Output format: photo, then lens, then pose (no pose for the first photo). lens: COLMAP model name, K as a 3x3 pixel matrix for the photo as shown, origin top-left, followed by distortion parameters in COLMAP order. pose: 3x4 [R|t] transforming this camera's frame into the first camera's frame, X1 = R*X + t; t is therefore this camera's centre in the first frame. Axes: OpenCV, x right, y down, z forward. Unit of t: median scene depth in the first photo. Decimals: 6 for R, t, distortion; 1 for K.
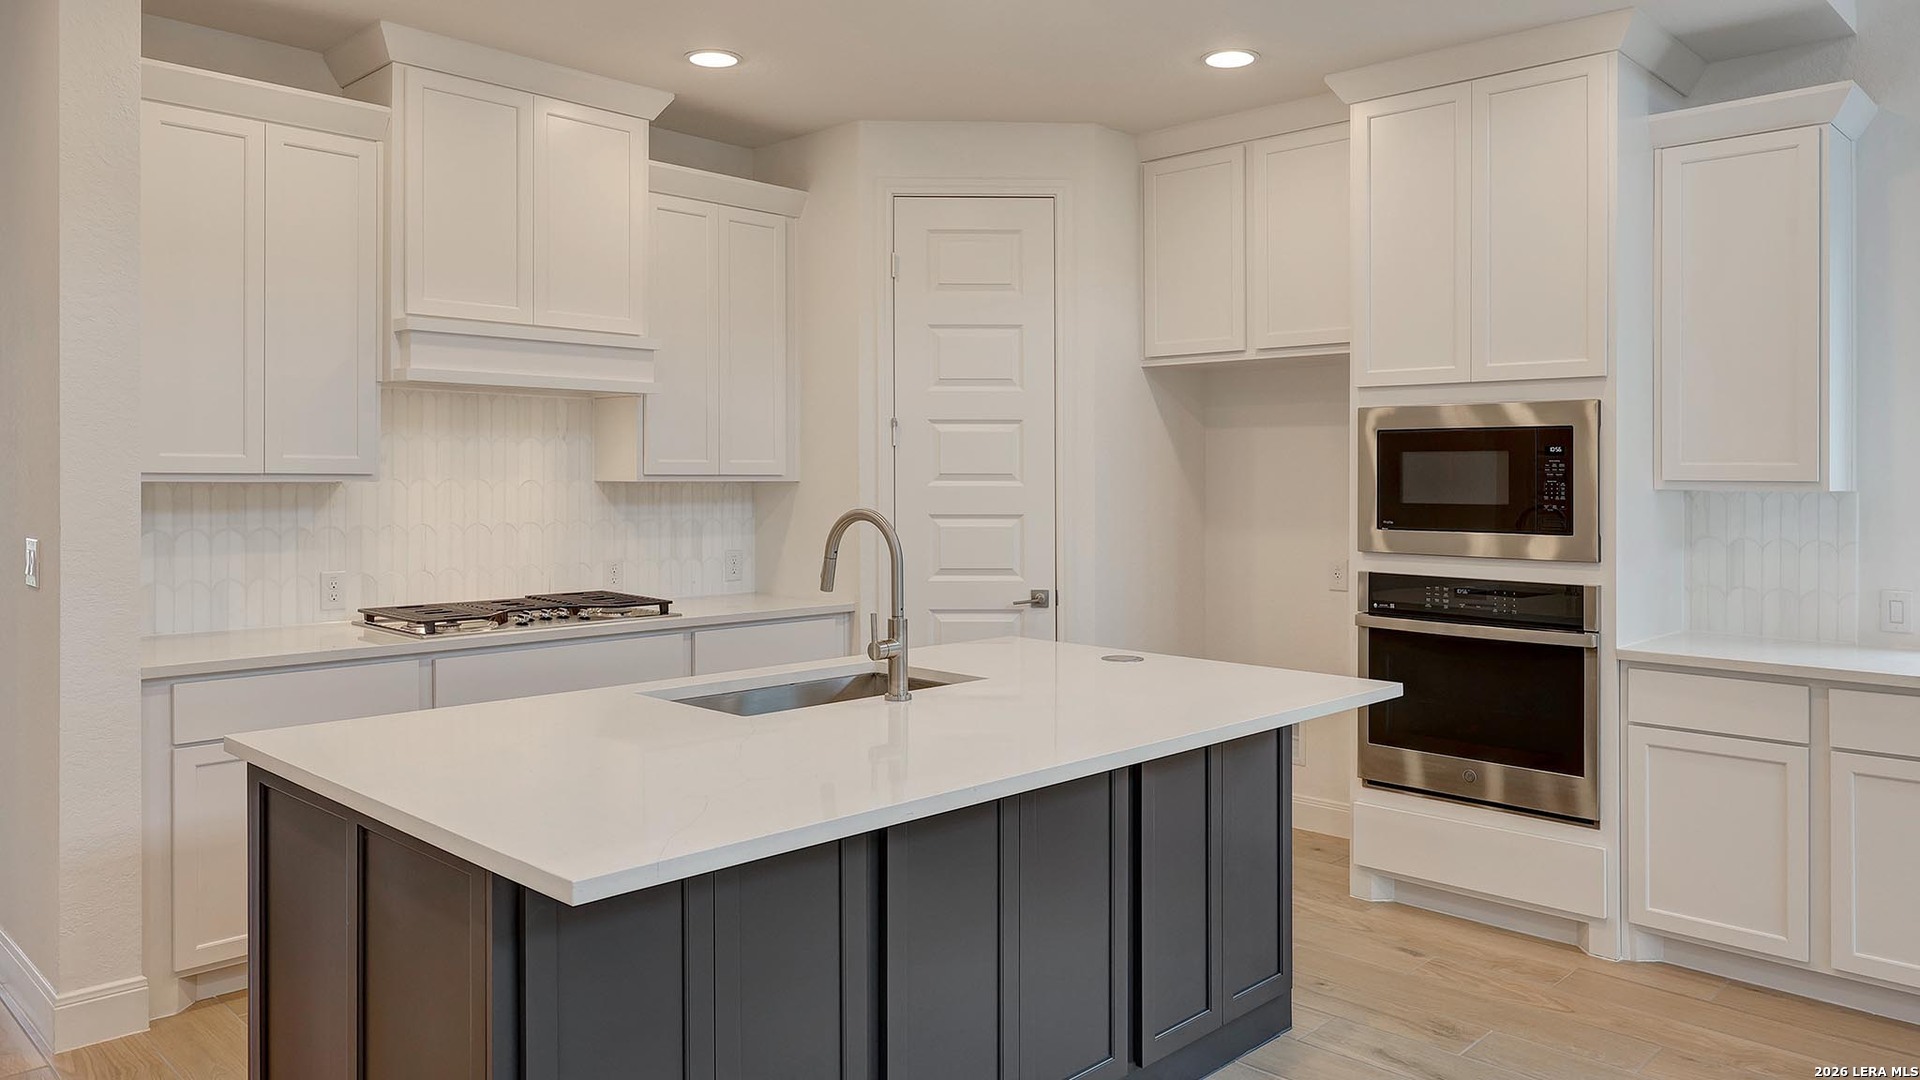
lens RADIAL K [[1266.1, 0, 889.3], [0, 1266.1, 476.8], [0, 0, 1]] dist [-0.001117, 0.000335]
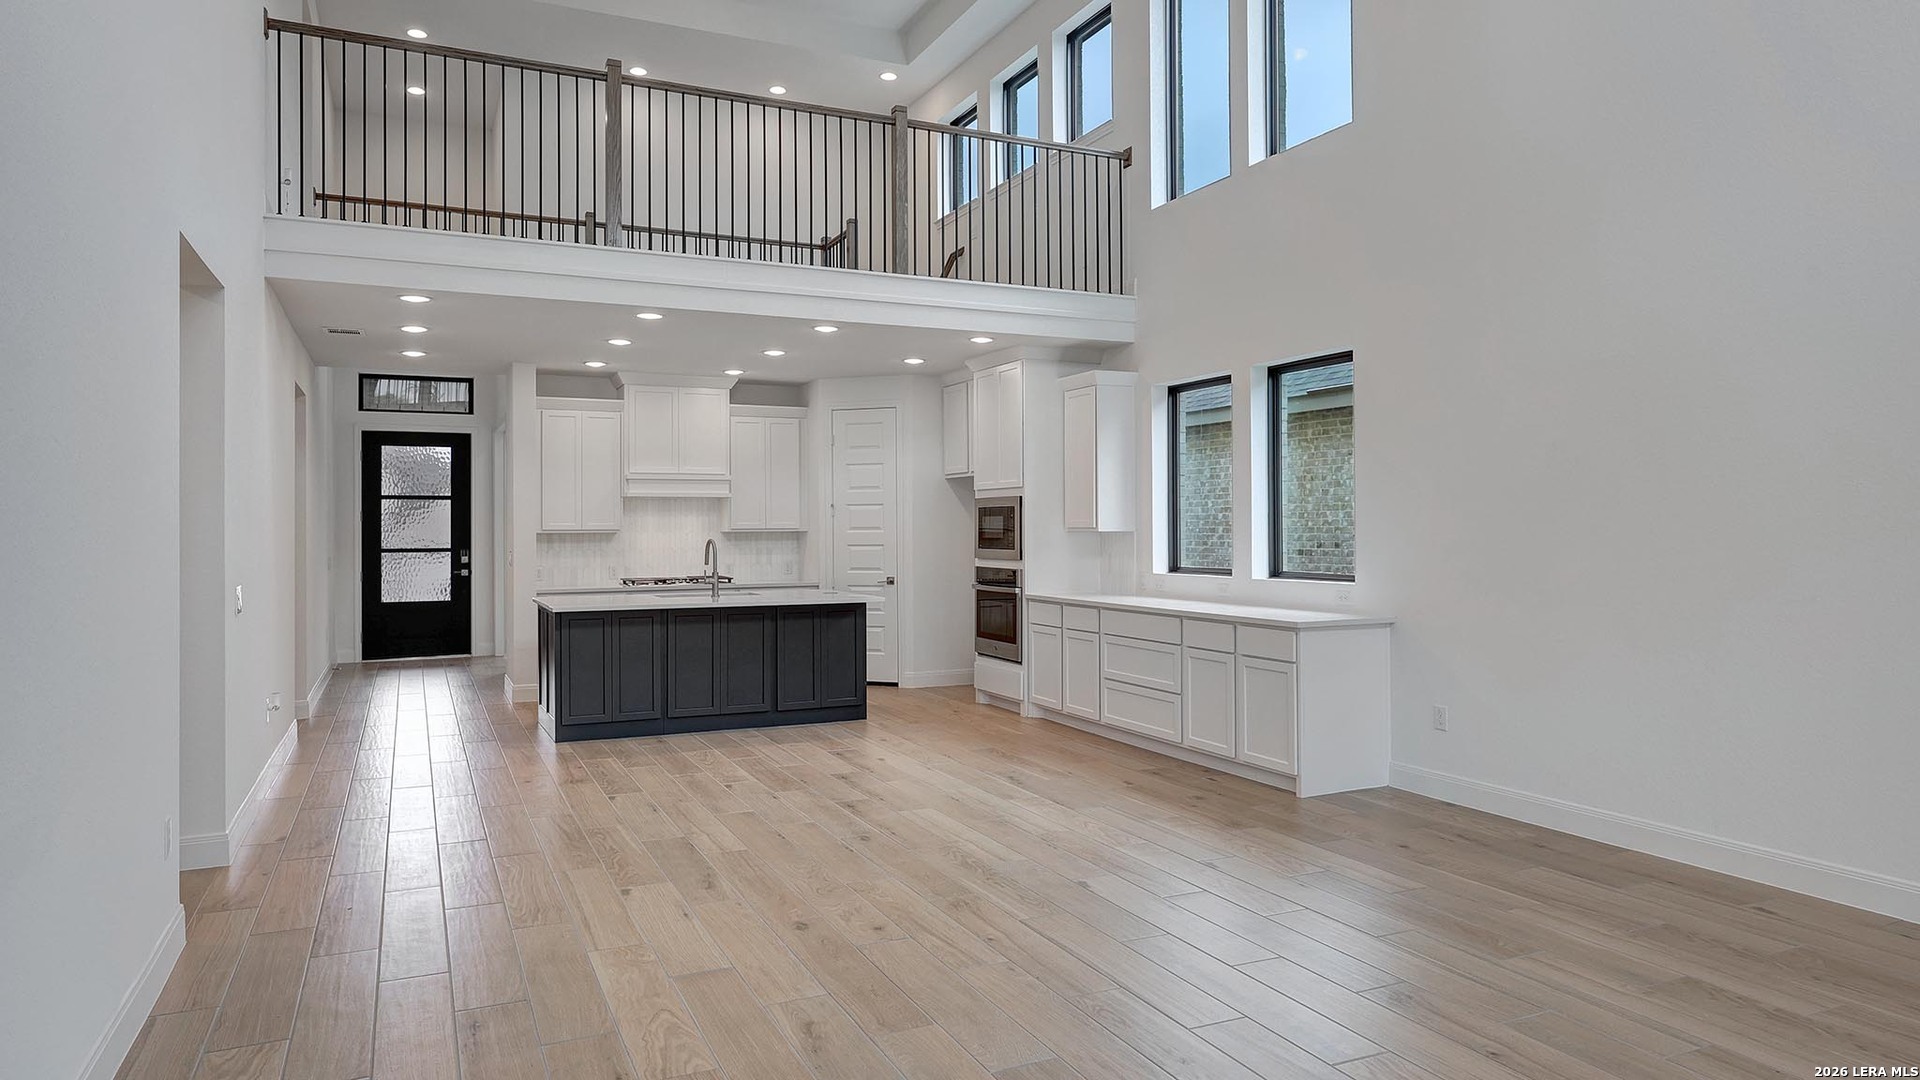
lens RADIAL K [[1162.3, 0, 962.1], [0, 1162.3, 510.7], [0, 0, 1]] dist [-0.000763, 0.000015]
pose [[0.942414, -0.013948, -0.334157, 1.140559], [0.009479, 0.999843, -0.015000, 0.001555], [0.334314, 0.010968, 0.942398, -1.152304]]
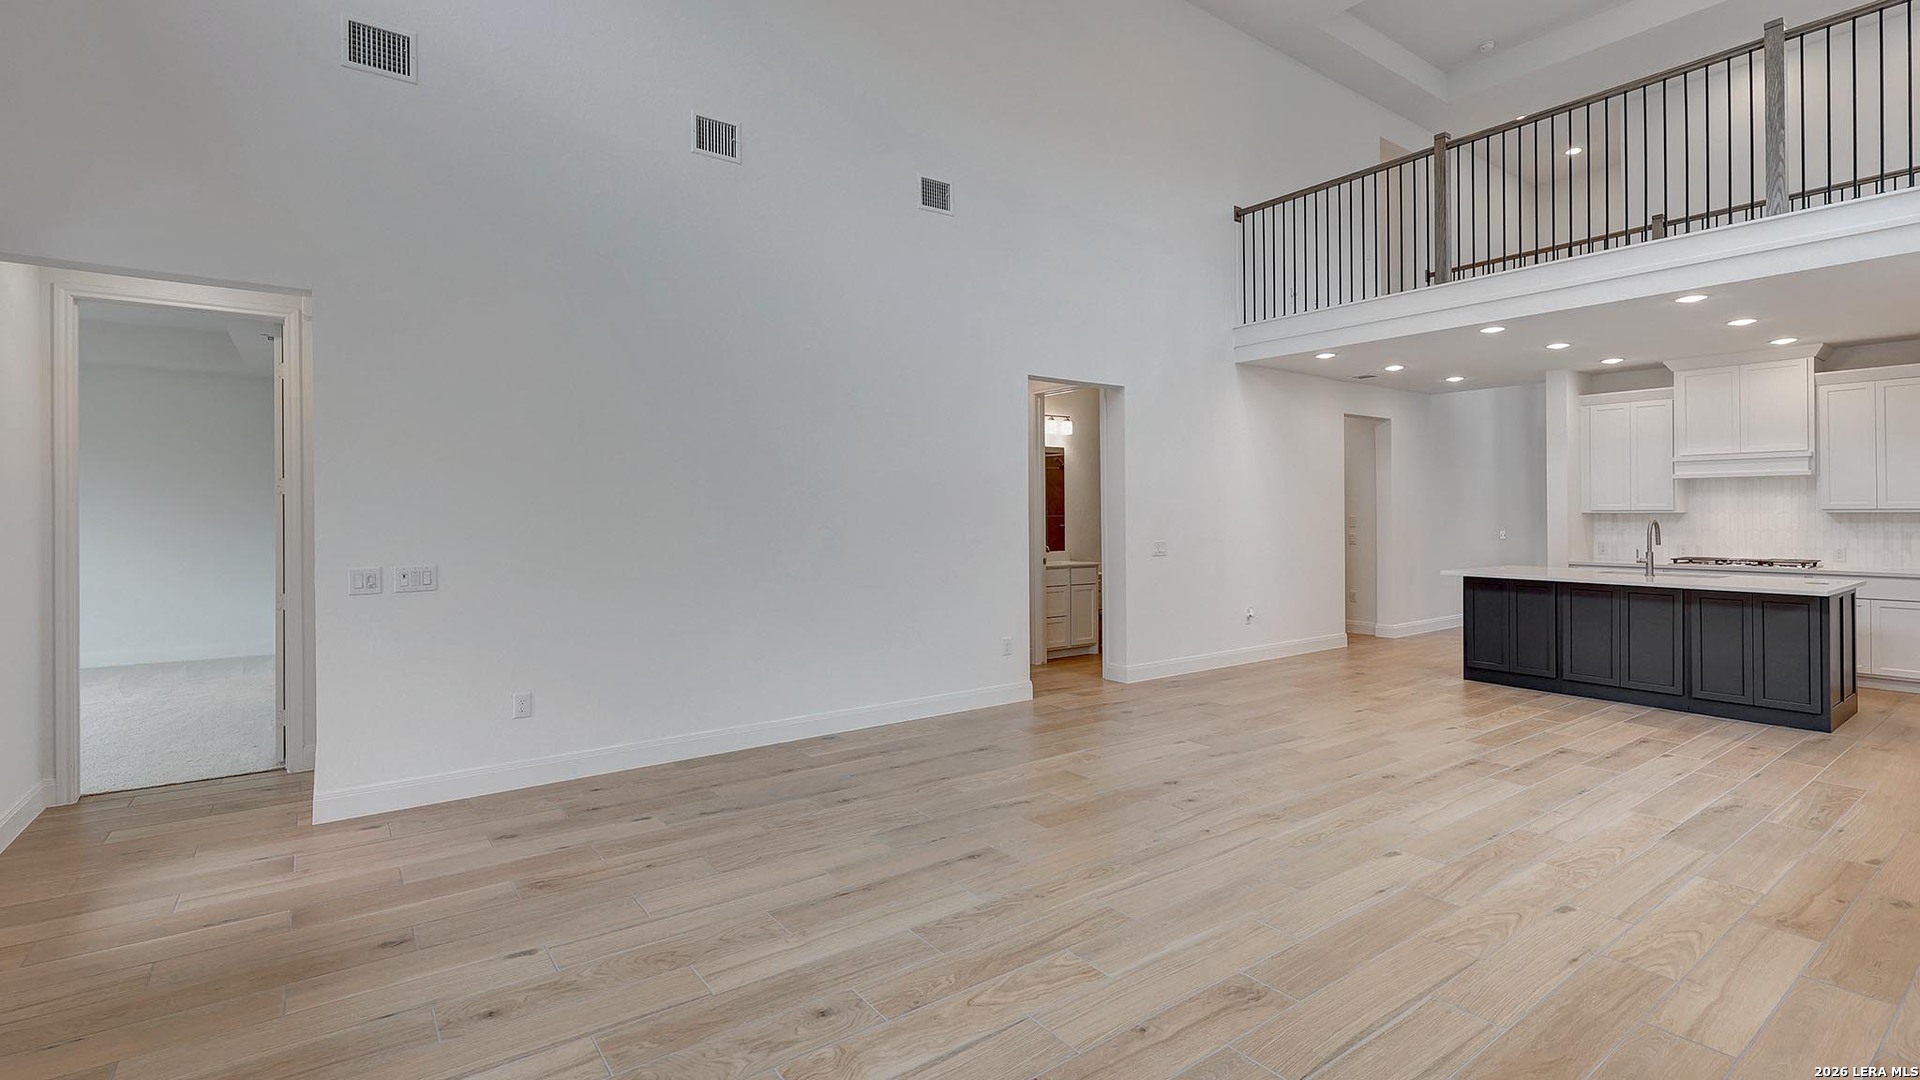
lens RADIAL K [[873.4, 0, 961.9], [0, 873.4, 509.5], [0, 0, 1]] dist [0.021434, -0.000122]
pose [[-0.131964, -0.006033, -0.991236, 1.812830], [0.006086, 0.999958, -0.006896, 0.000281], [0.991236, -0.006942, -0.131921, -0.368910]]
